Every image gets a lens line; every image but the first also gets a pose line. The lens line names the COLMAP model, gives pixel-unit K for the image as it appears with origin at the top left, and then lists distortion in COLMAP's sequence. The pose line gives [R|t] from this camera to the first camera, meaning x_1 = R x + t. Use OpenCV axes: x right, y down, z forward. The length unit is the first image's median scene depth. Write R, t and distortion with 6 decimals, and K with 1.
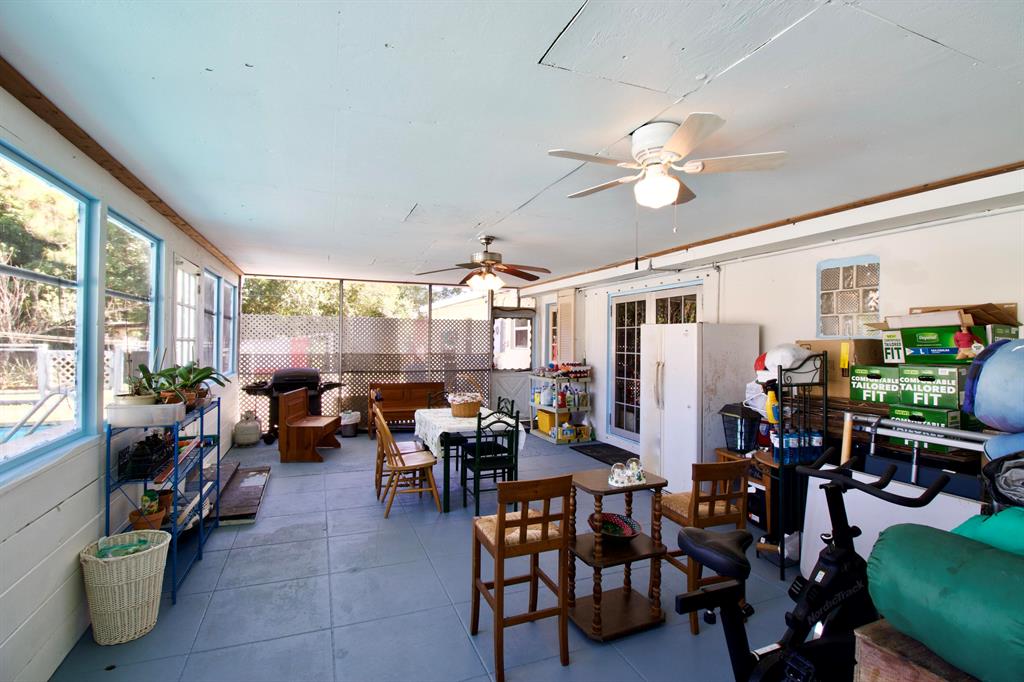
lens RADIAL K [[473.1, 0, 515.5], [0, 473.1, 334.9], [0, 0, 1]] dist [0.002593, -0.014817]
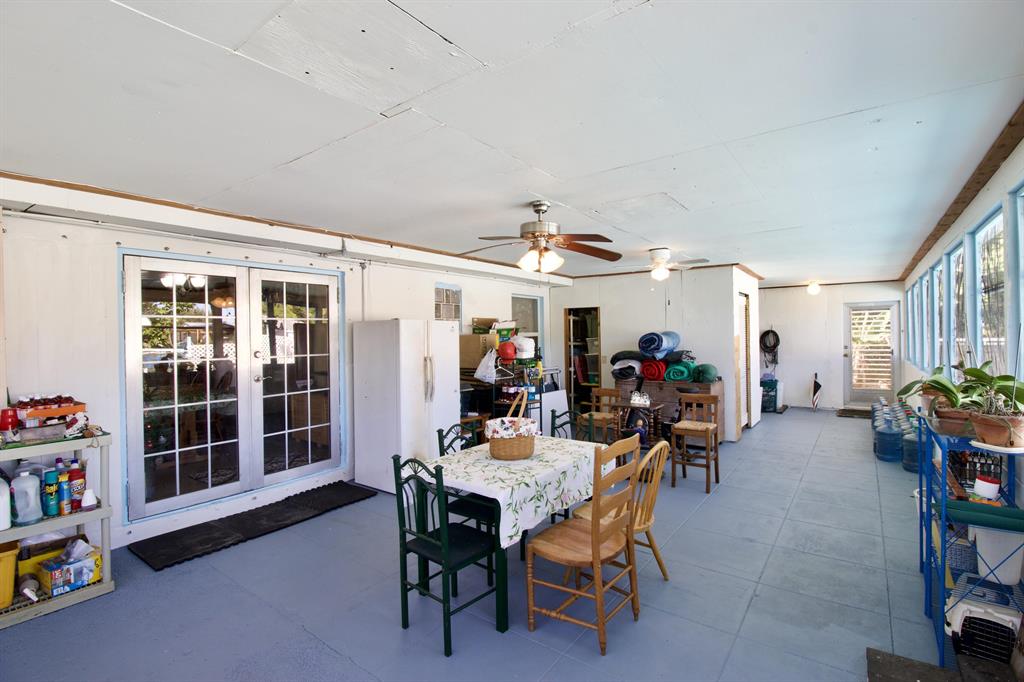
lens RADIAL K [[473.1, 0, 515.5], [0, 473.1, 334.9], [0, 0, 1]] dist [0.002593, -0.014817]
pose [[-0.515773, -0.001085, 0.856724, -0.835911], [0.000515, 0.999999, 0.001577, 0.009241], [-0.856725, 0.001254, -0.515772, 1.695293]]
